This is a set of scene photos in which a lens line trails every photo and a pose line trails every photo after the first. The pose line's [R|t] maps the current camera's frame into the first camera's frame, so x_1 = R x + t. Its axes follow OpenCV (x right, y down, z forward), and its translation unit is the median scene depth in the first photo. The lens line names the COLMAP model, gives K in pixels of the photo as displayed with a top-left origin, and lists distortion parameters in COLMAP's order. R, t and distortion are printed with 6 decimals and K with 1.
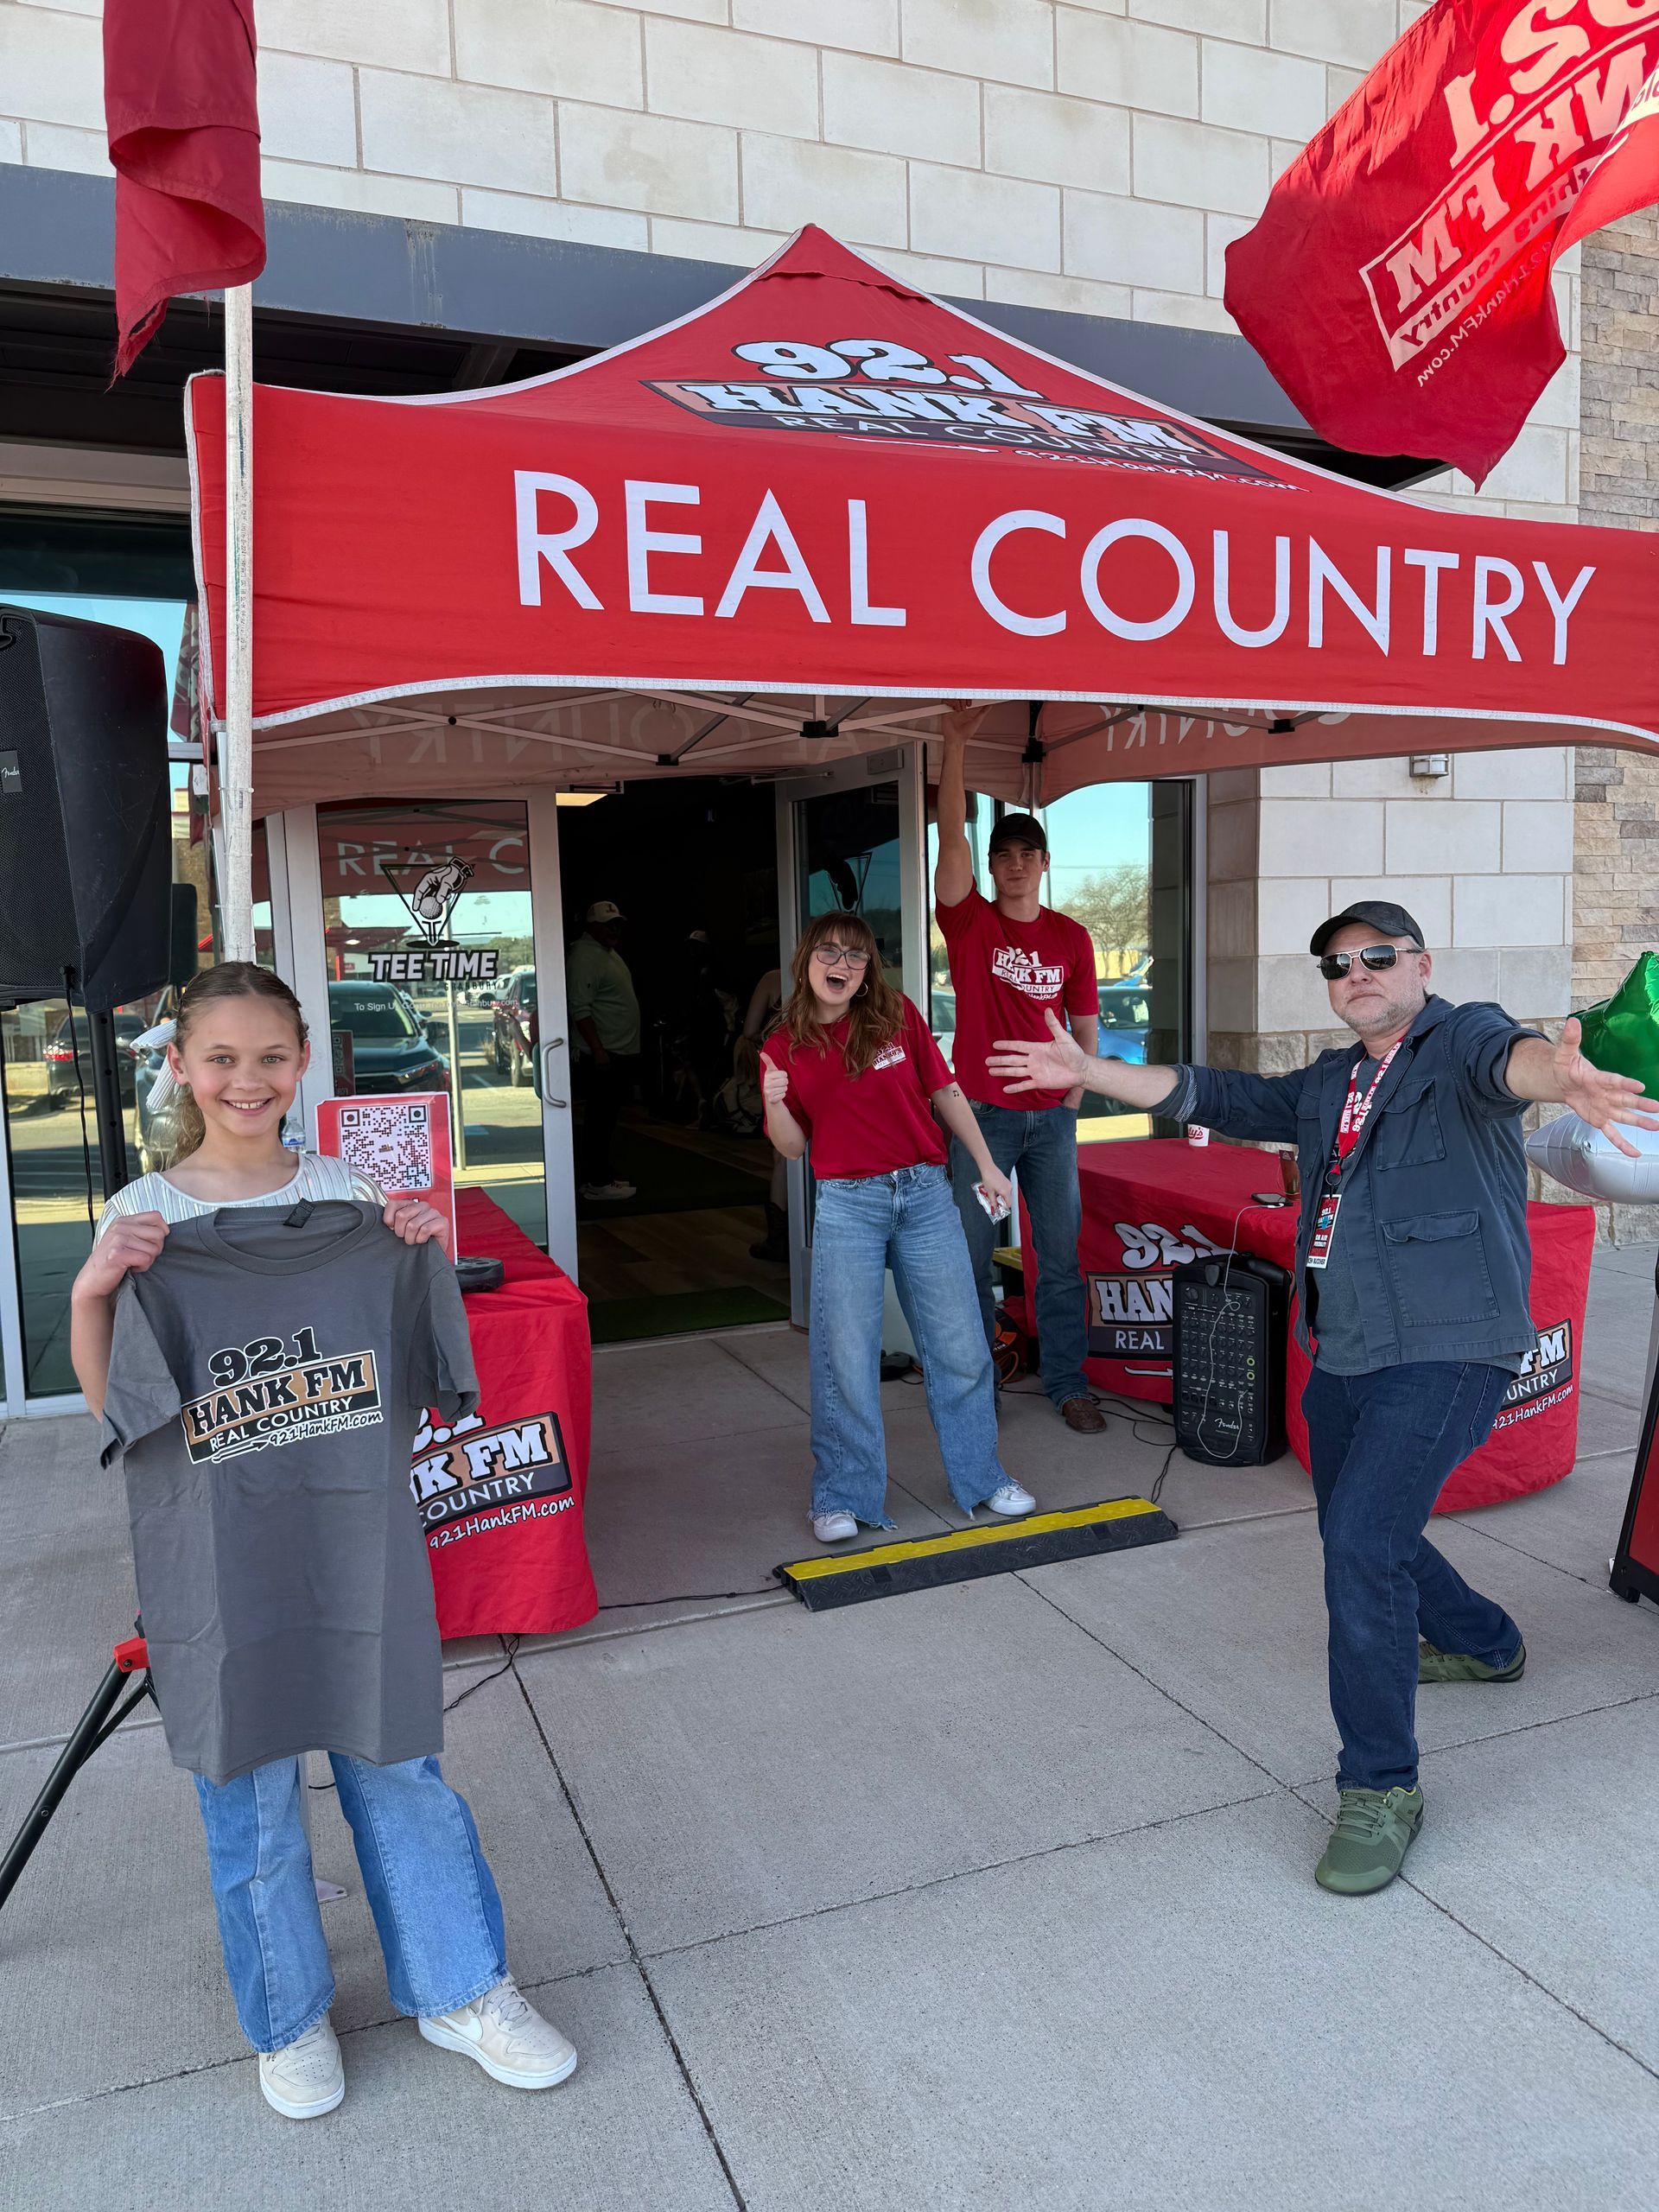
lens RADIAL K [[1511.7, 0, 832.6], [0, 1511.7, 1094.1], [0, 0, 1]] dist [0.077347, -0.073576]
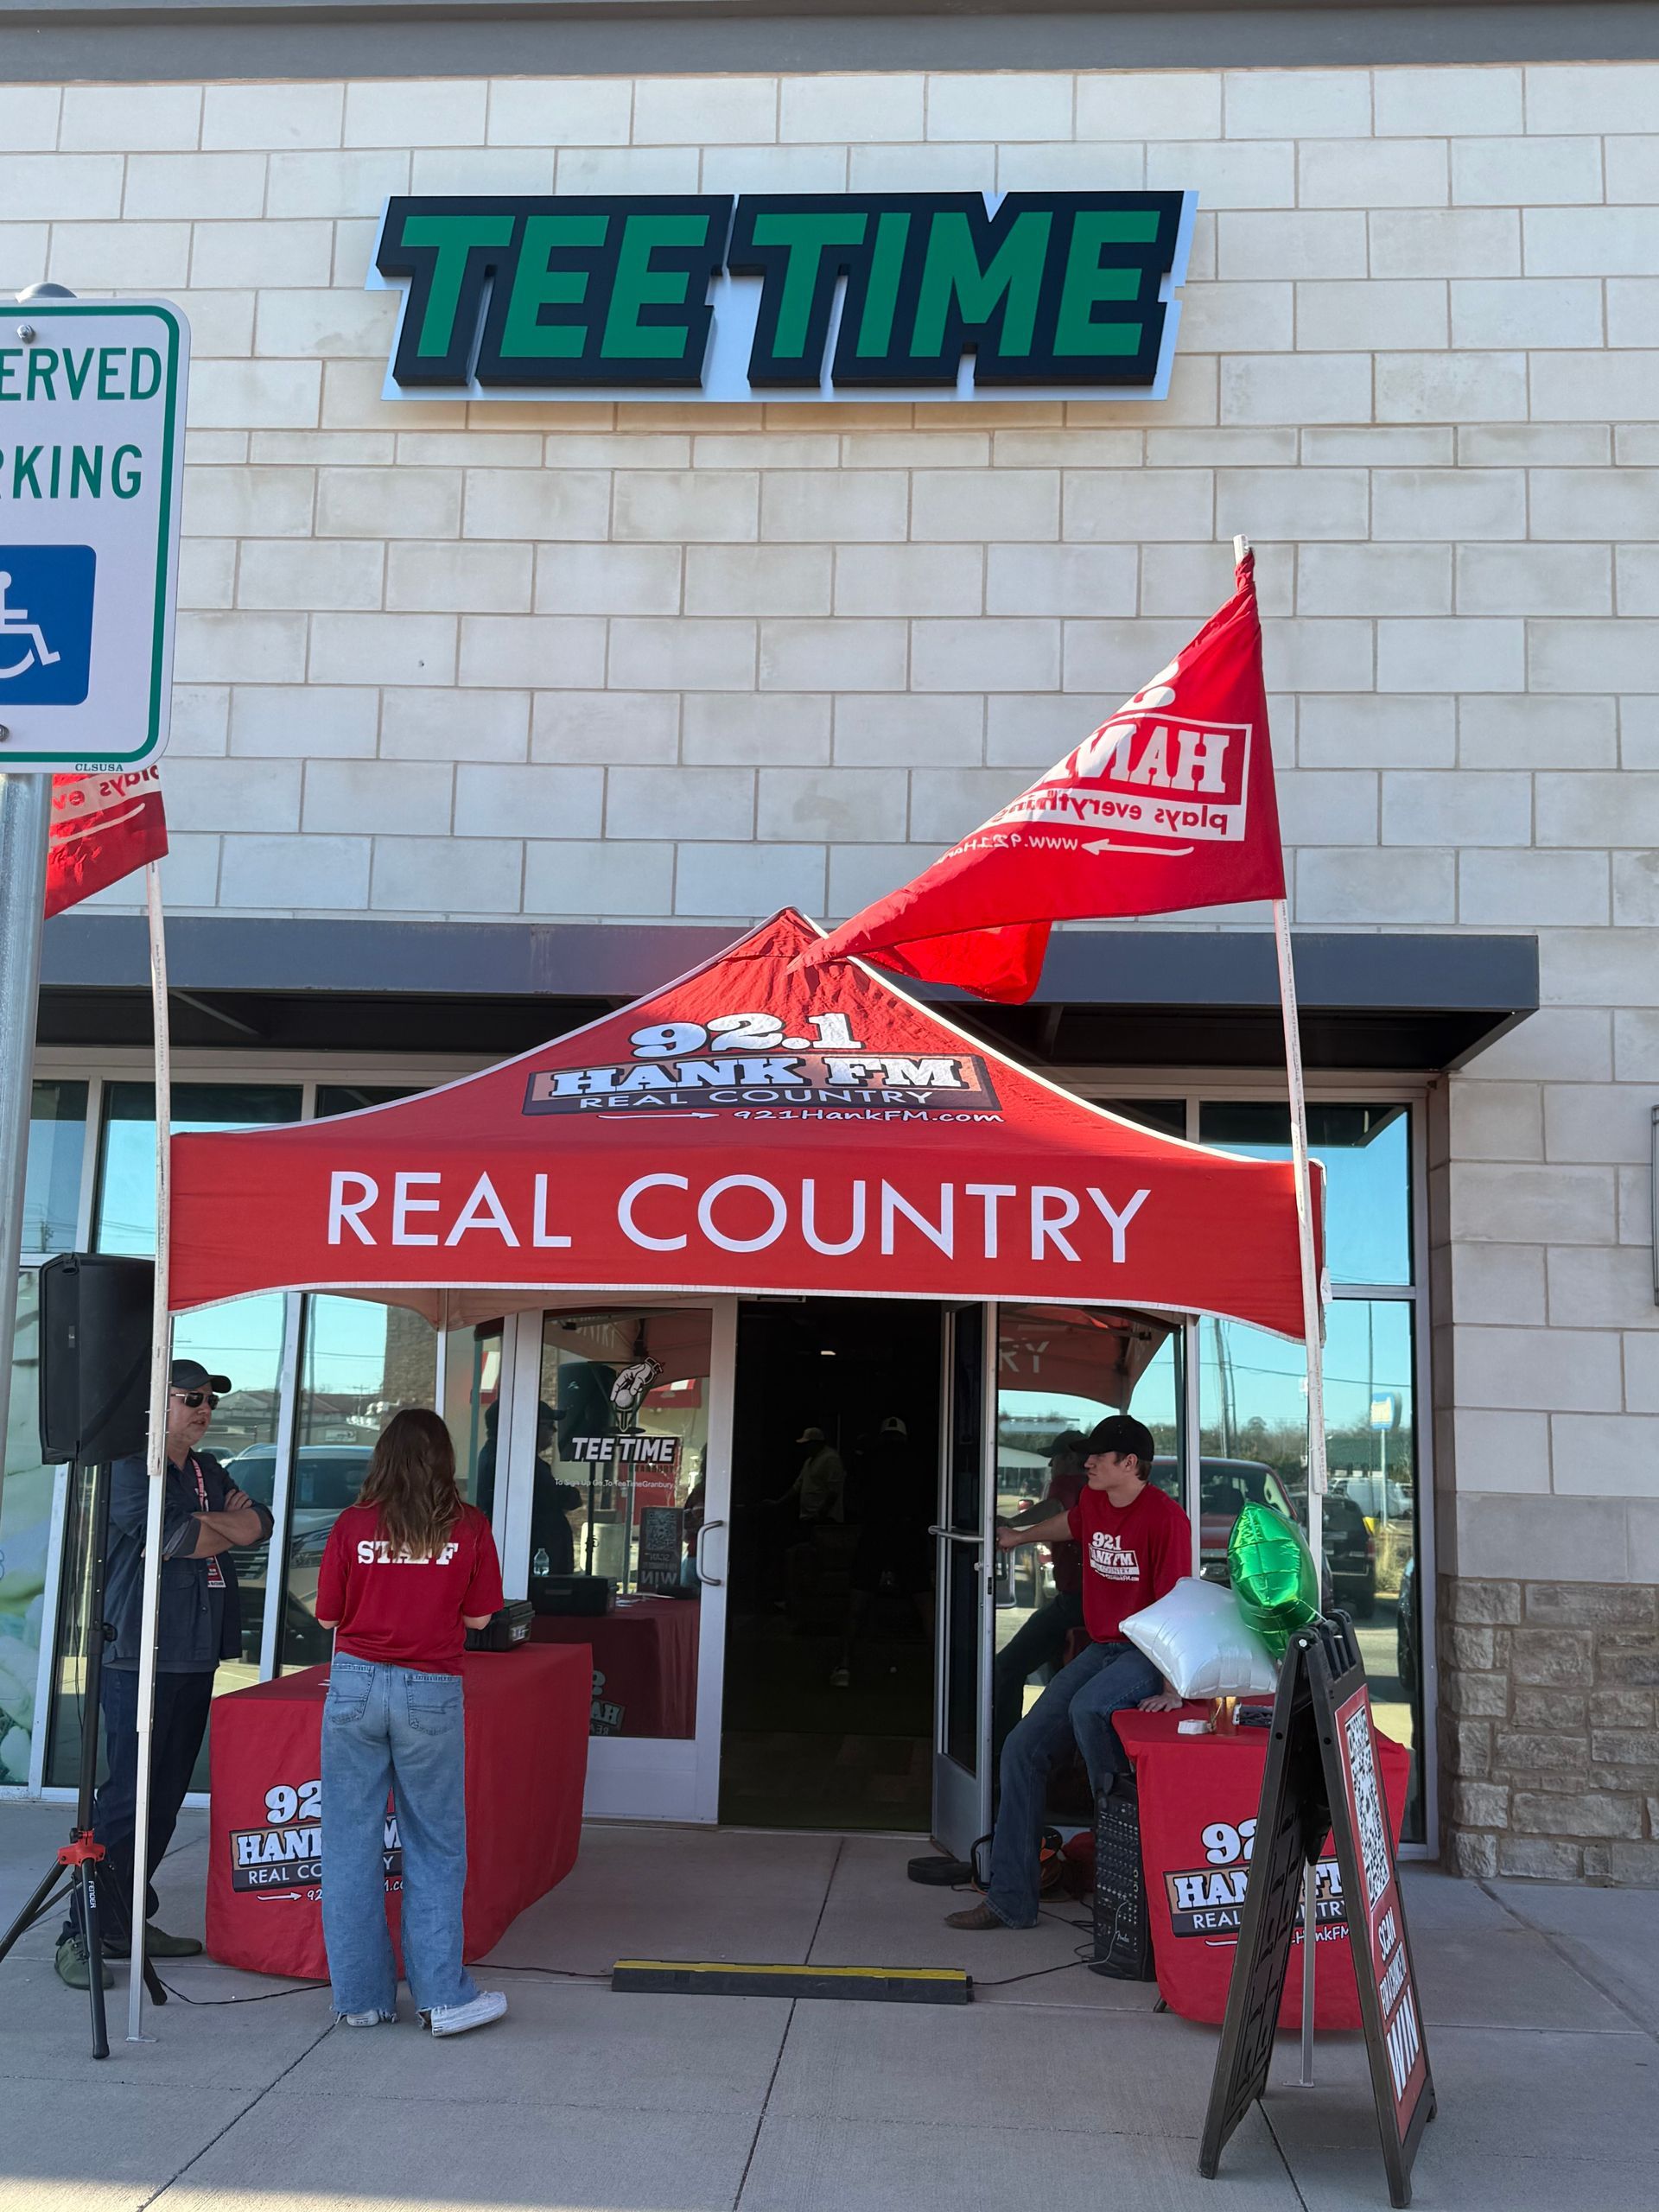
lens RADIAL K [[1975.4, 0, 822.0], [0, 1975.4, 1176.4], [0, 0, 1]] dist [0.200331, -0.231478]
pose [[0.915877, -0.002044, -0.401455, 0.949188], [-0.088555, 0.974327, -0.206989, 0.024154], [0.391571, 0.225127, 0.892183, -0.652052]]
